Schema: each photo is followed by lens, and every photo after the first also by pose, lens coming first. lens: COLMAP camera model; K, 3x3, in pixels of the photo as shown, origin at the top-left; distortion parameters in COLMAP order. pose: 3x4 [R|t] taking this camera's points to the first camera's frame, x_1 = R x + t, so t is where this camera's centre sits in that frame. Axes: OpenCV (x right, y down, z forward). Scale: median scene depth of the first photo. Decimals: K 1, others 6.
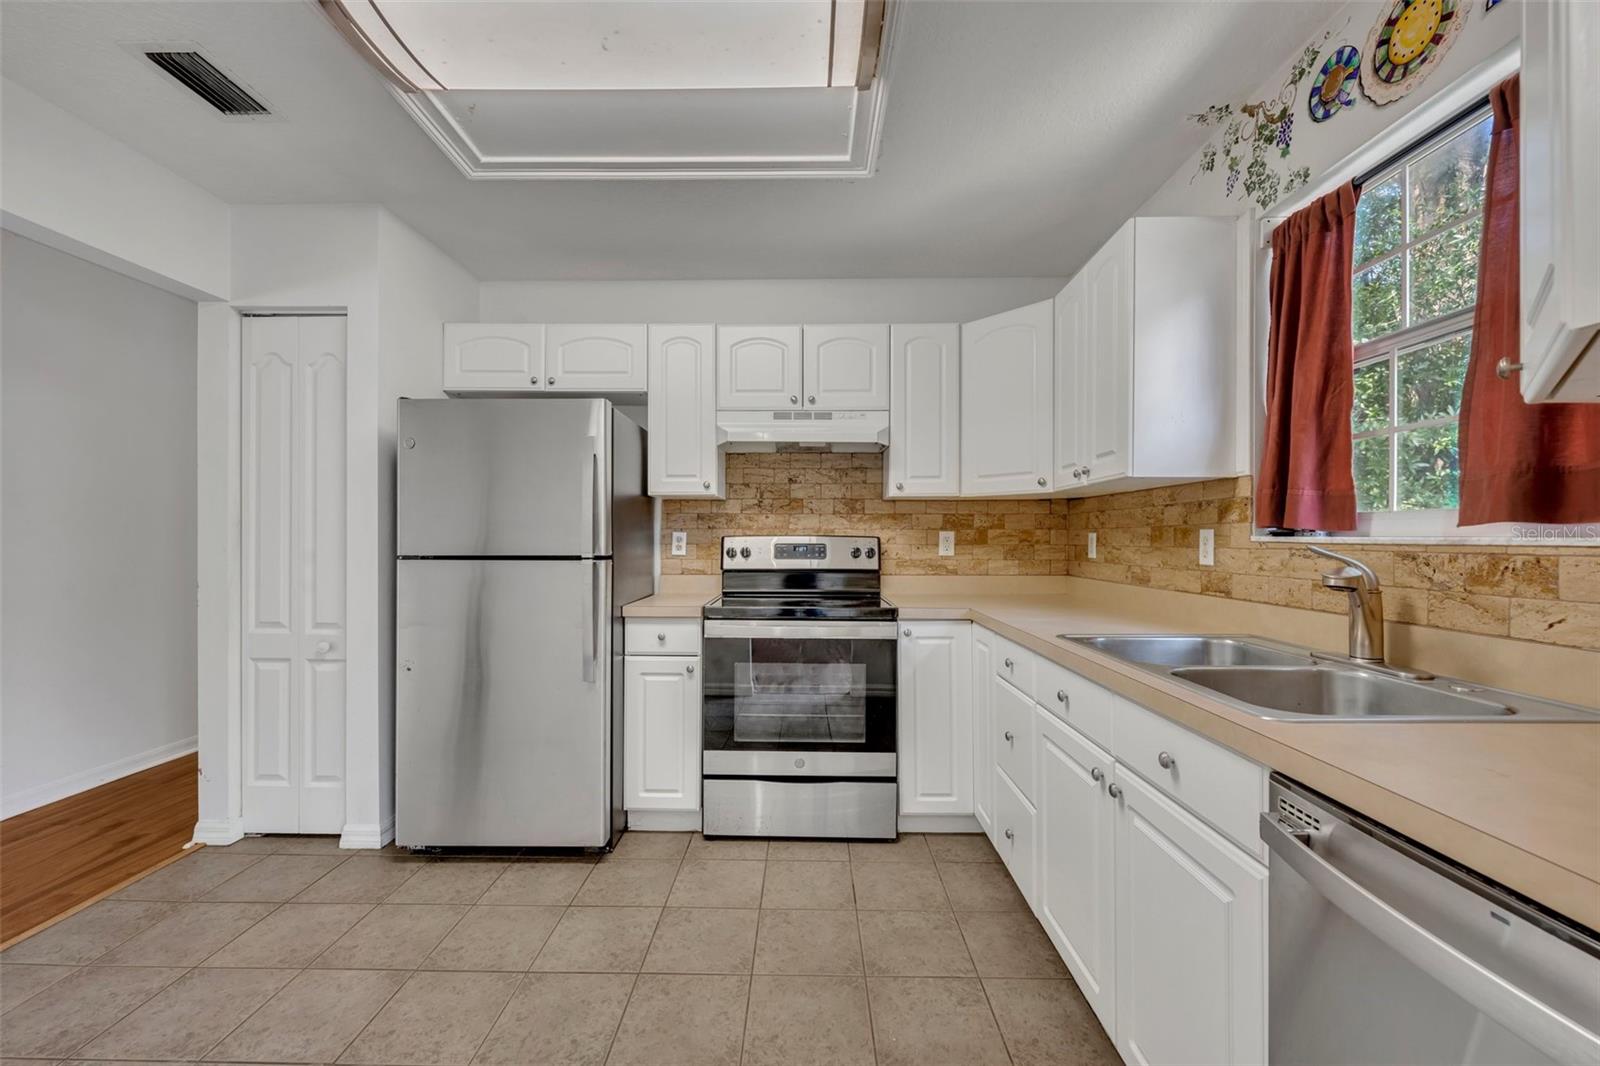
lens RADIAL K [[641.4, 0, 799.1], [0, 641.4, 538.5], [0, 0, 1]] dist [-0.000967, 0.000079]
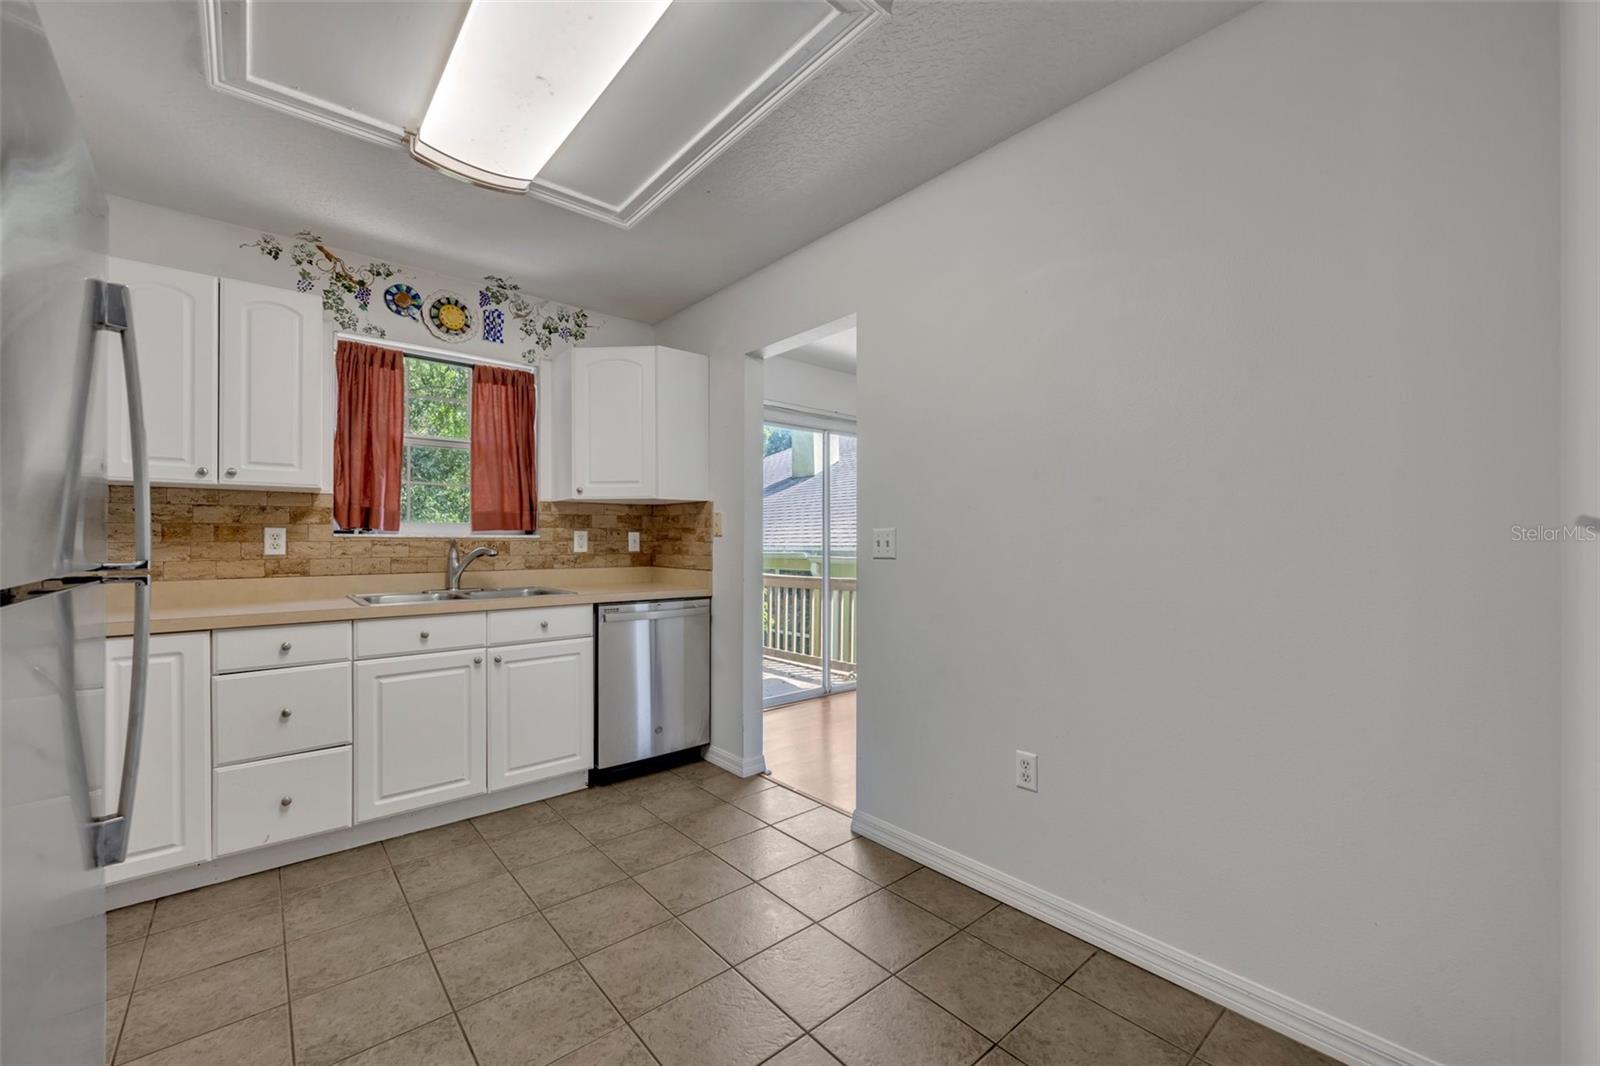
lens RADIAL K [[641.4, 0, 798.4], [0, 641.4, 538.6], [0, 0, 1]] dist [-0.000967, 0.000079]
pose [[-0.662694, -0.000061, 0.748890, -1.274214], [-0.000694, 1.000000, -0.000533, 0.009562], [-0.748890, -0.000873, -0.662694, 1.260047]]
